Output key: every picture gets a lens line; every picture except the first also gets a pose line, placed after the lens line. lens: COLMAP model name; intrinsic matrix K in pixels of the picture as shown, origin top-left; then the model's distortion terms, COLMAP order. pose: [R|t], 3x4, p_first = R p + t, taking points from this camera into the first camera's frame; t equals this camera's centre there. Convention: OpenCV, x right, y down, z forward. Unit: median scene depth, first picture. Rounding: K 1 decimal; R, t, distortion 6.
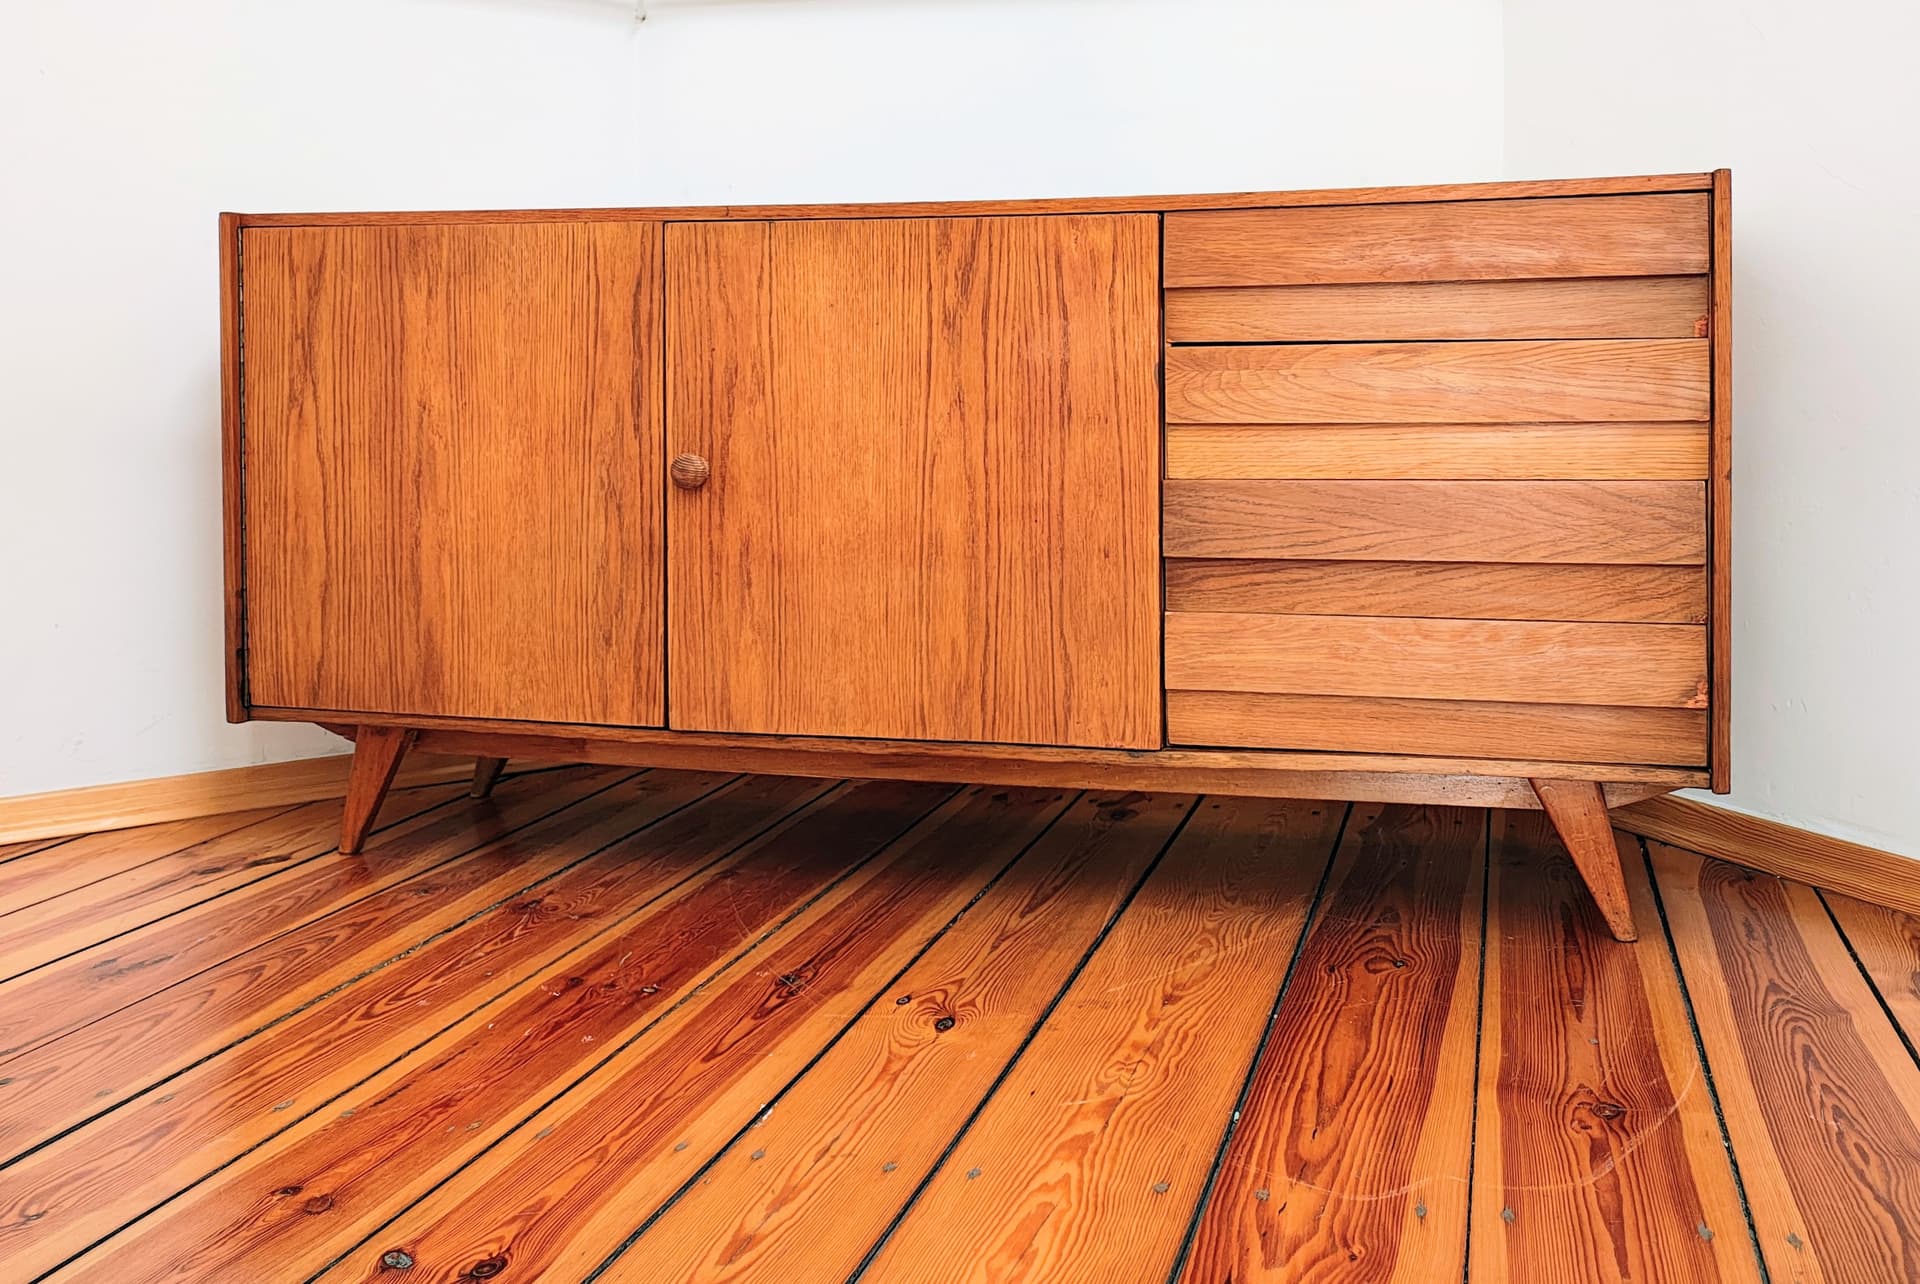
lens RADIAL K [[1714.1, 0, 1127.1], [0, 1714.1, 413.8], [0, 0, 1]] dist [0.080914, -0.174688]
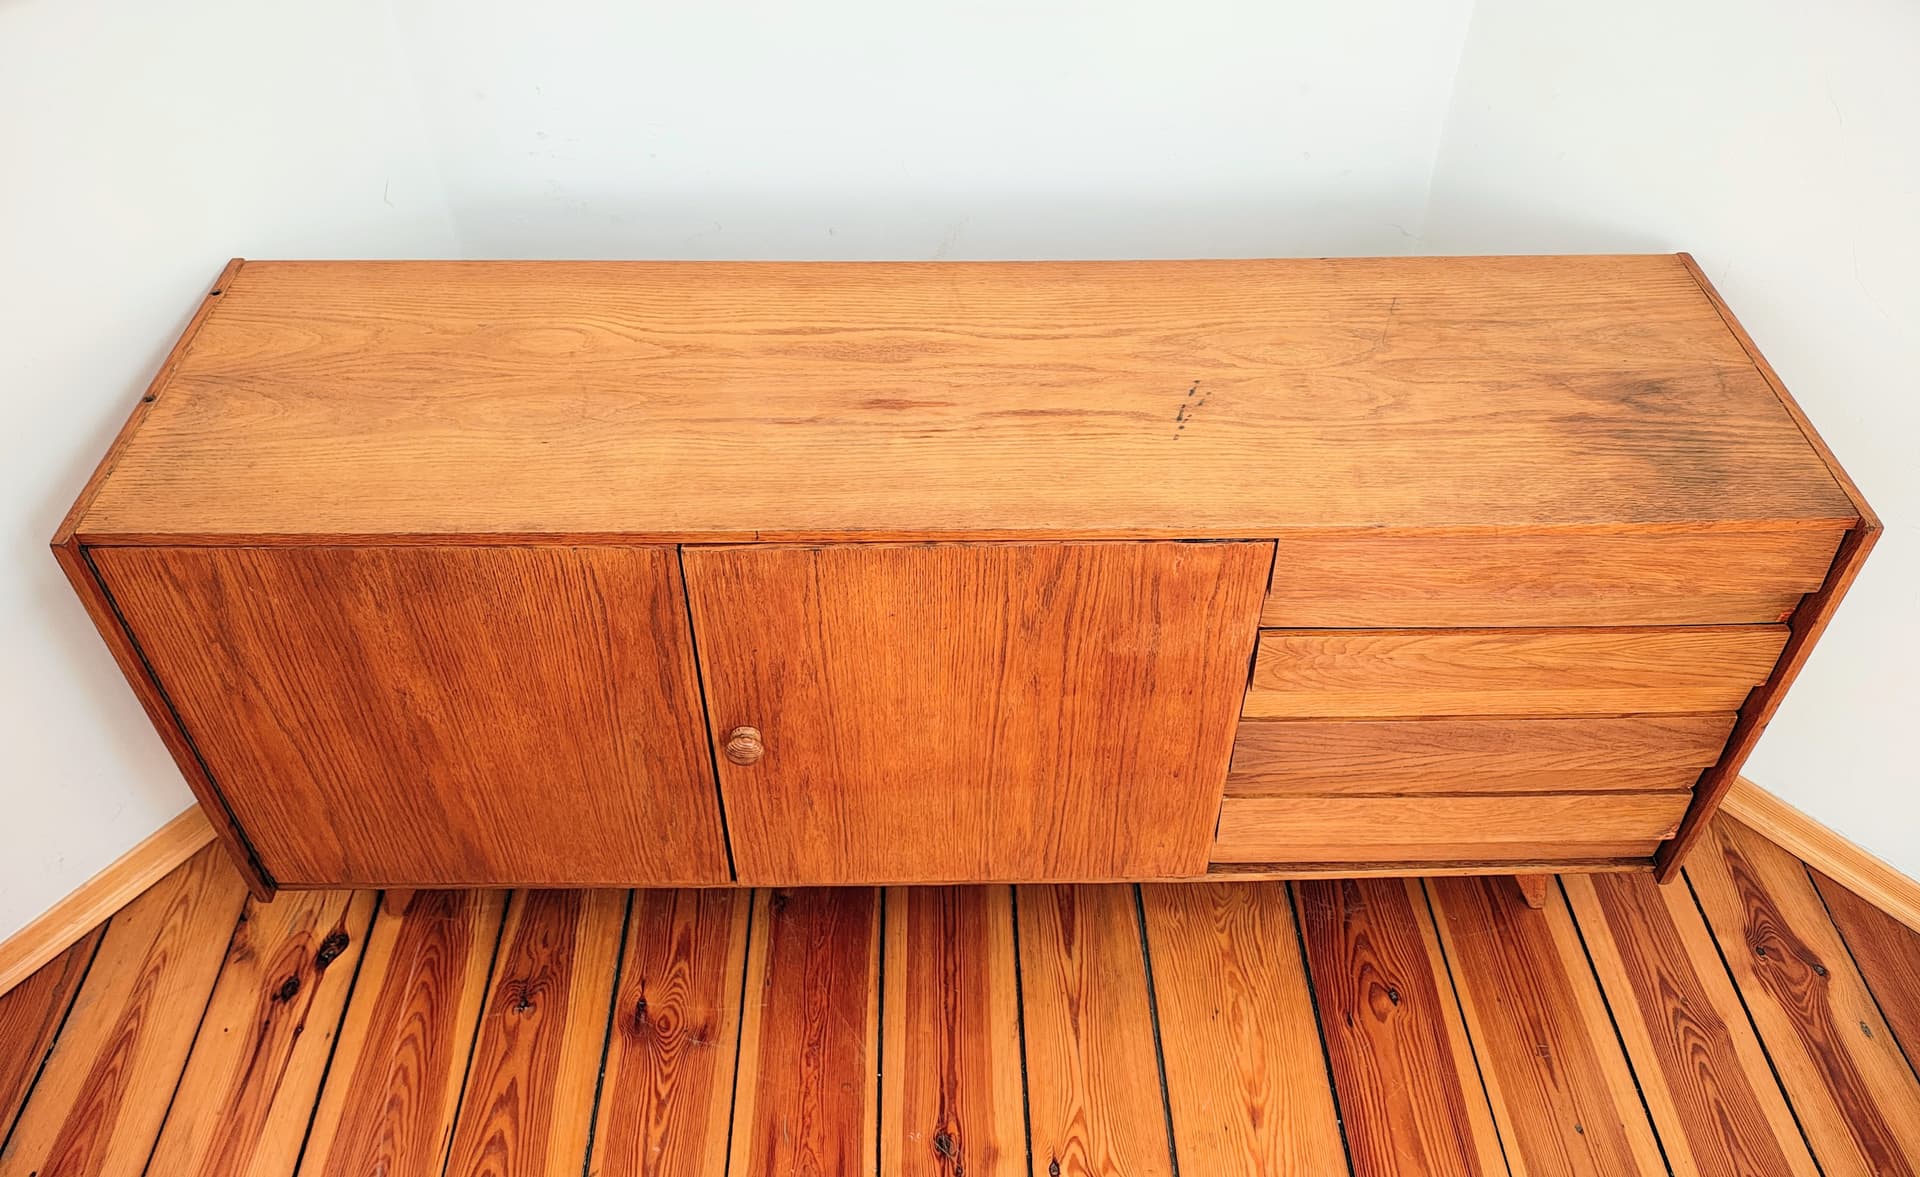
lens RADIAL K [[1398.6, 0, 969.8], [0, 1398.6, 434.9], [0, 0, 1]] dist [0.027952, -0.062735]
pose [[0.970359, -0.147581, 0.191370, -0.262954], [-0.007309, 0.773592, 0.633642, -0.609133], [-0.241556, -0.616259, 0.749583, 0.510658]]
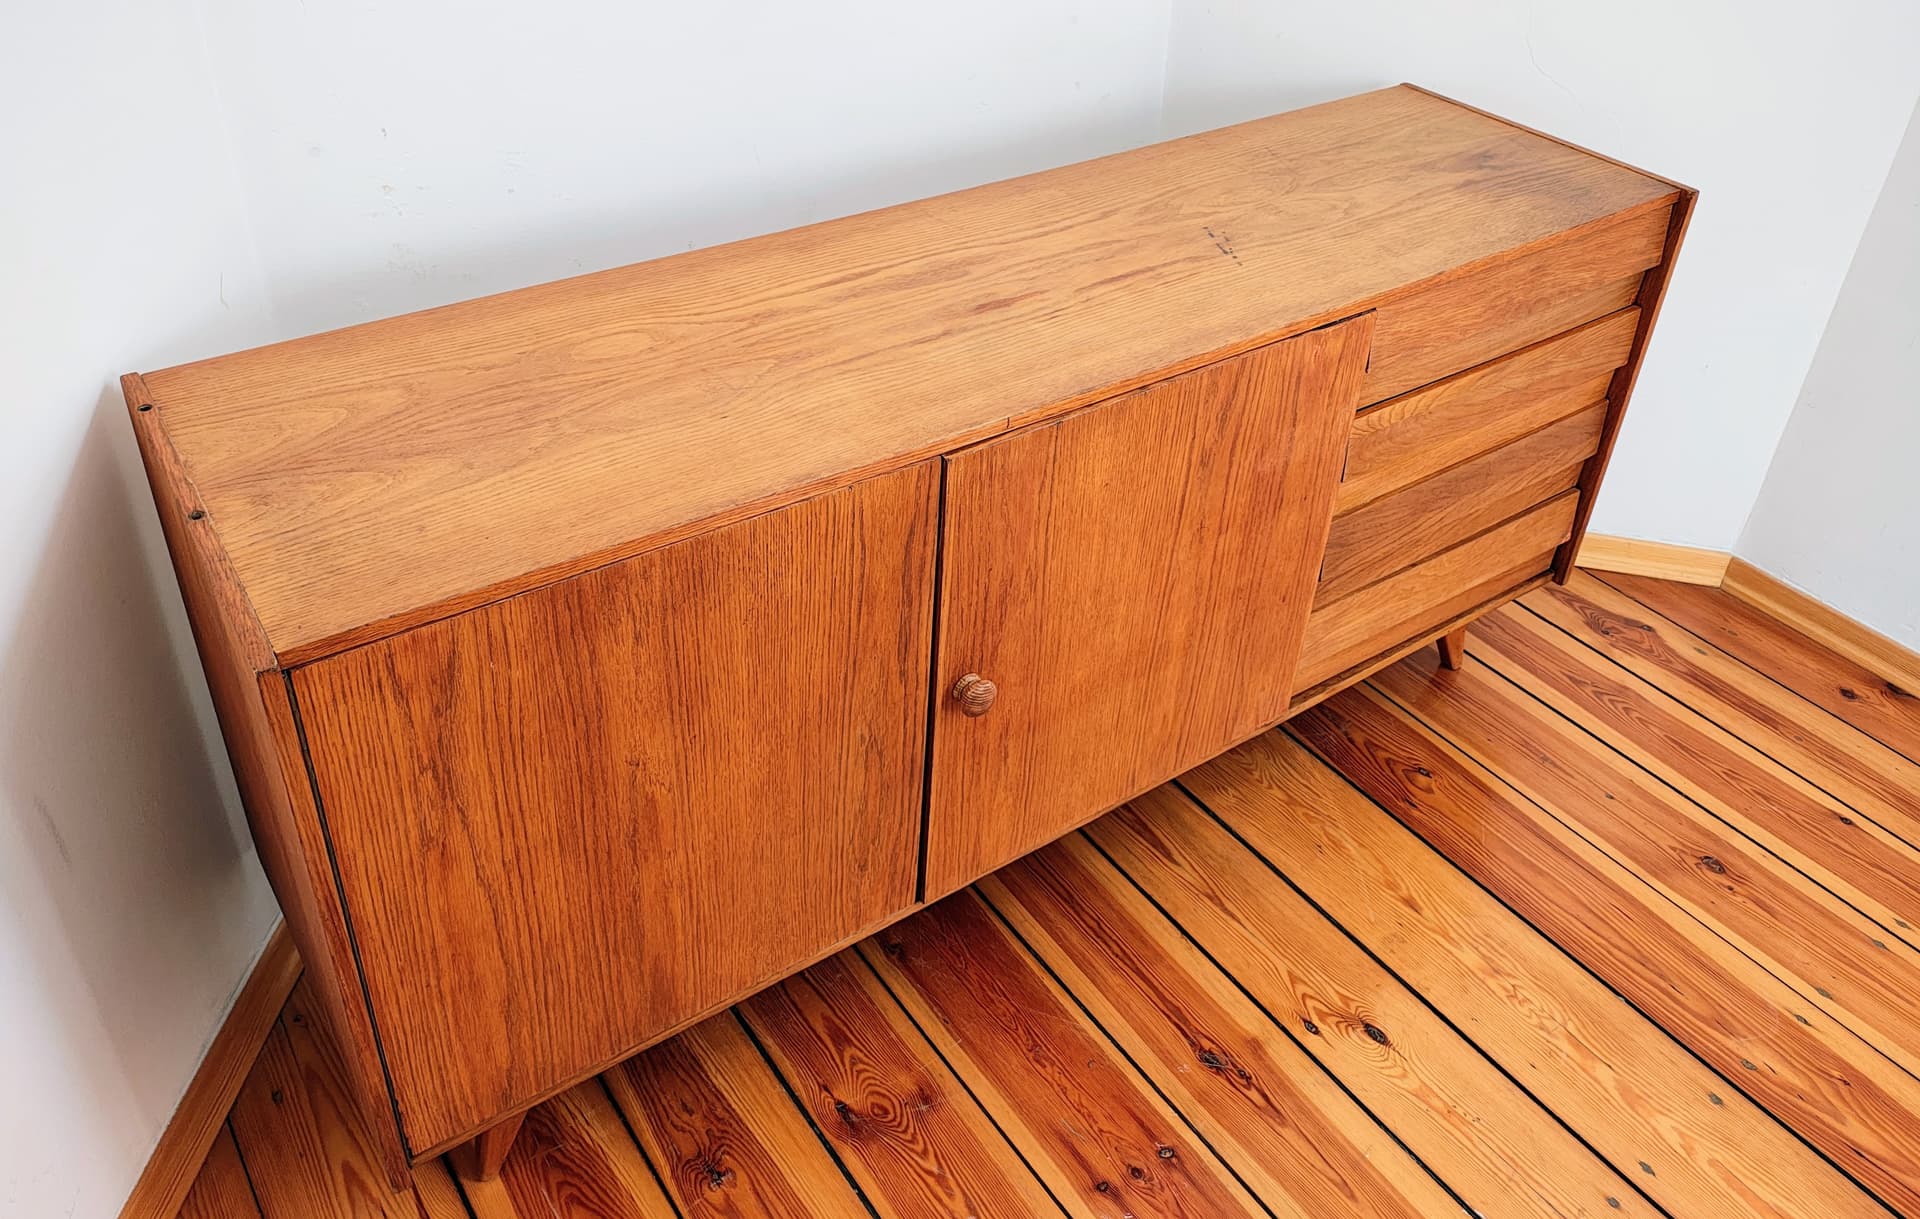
lens RADIAL K [[1450.7, 0, 918.5], [0, 1450.7, 458.7], [0, 0, 1]] dist [0.036090, -0.075345]
pose [[0.682756, -0.369003, 0.630619, -0.717334], [-0.019447, 0.853614, 0.520542, -0.469661], [-0.730388, -0.367667, 0.575634, 0.657412]]
